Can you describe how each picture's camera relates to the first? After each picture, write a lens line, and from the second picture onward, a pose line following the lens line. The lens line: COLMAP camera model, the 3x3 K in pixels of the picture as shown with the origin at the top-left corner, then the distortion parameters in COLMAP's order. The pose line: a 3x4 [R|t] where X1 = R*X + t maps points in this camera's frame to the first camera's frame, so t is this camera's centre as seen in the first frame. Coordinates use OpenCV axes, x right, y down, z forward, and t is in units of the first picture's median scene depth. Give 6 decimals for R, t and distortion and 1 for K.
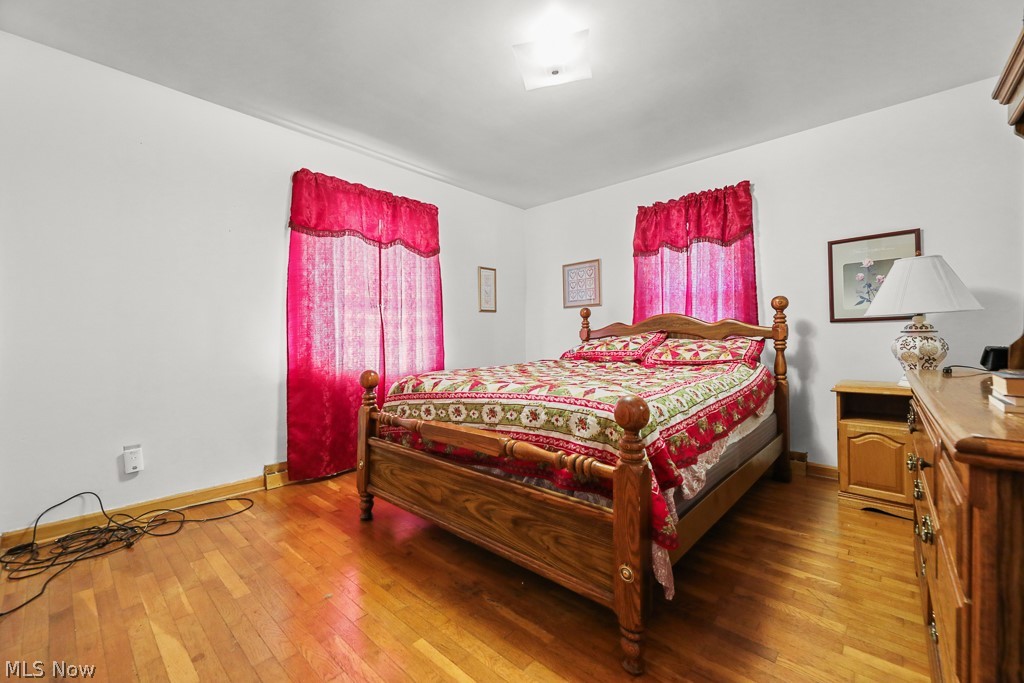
lens RADIAL K [[422.9, 0, 509.5], [0, 422.9, 339.5], [0, 0, 1]] dist [0.011995, -0.003564]
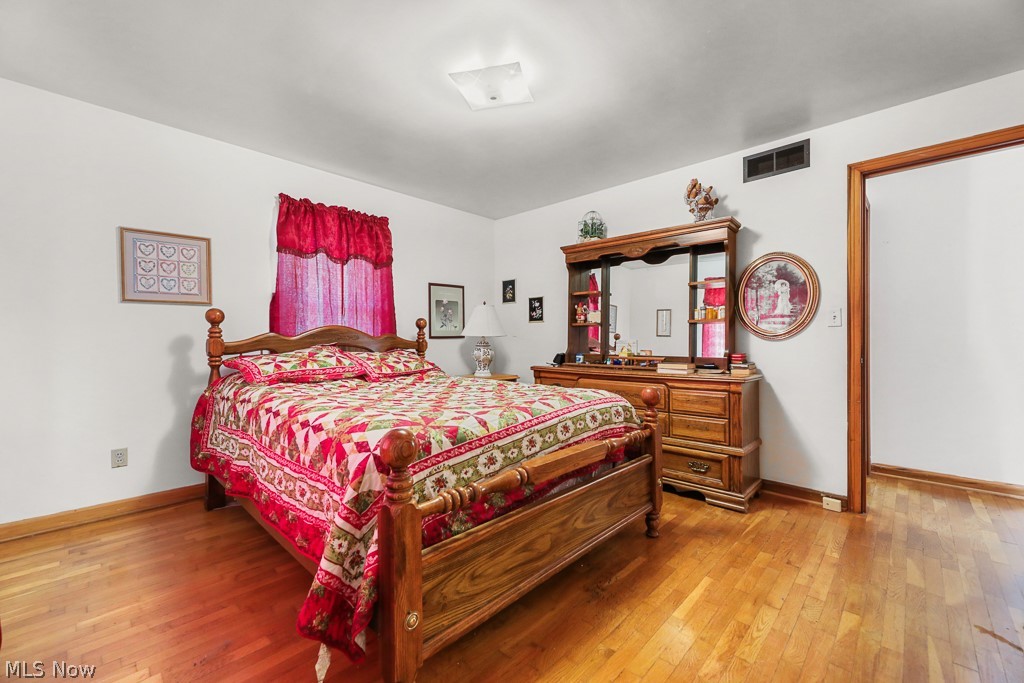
lens RADIAL K [[422.9, 0, 510.0], [0, 422.9, 345.4], [0, 0, 1]] dist [0.011995, -0.003564]
pose [[0.011654, -0.005812, 0.999915, -0.928672], [0.003146, 0.999978, 0.005776, -0.033456], [-0.999927, 0.003079, 0.011672, 0.963996]]
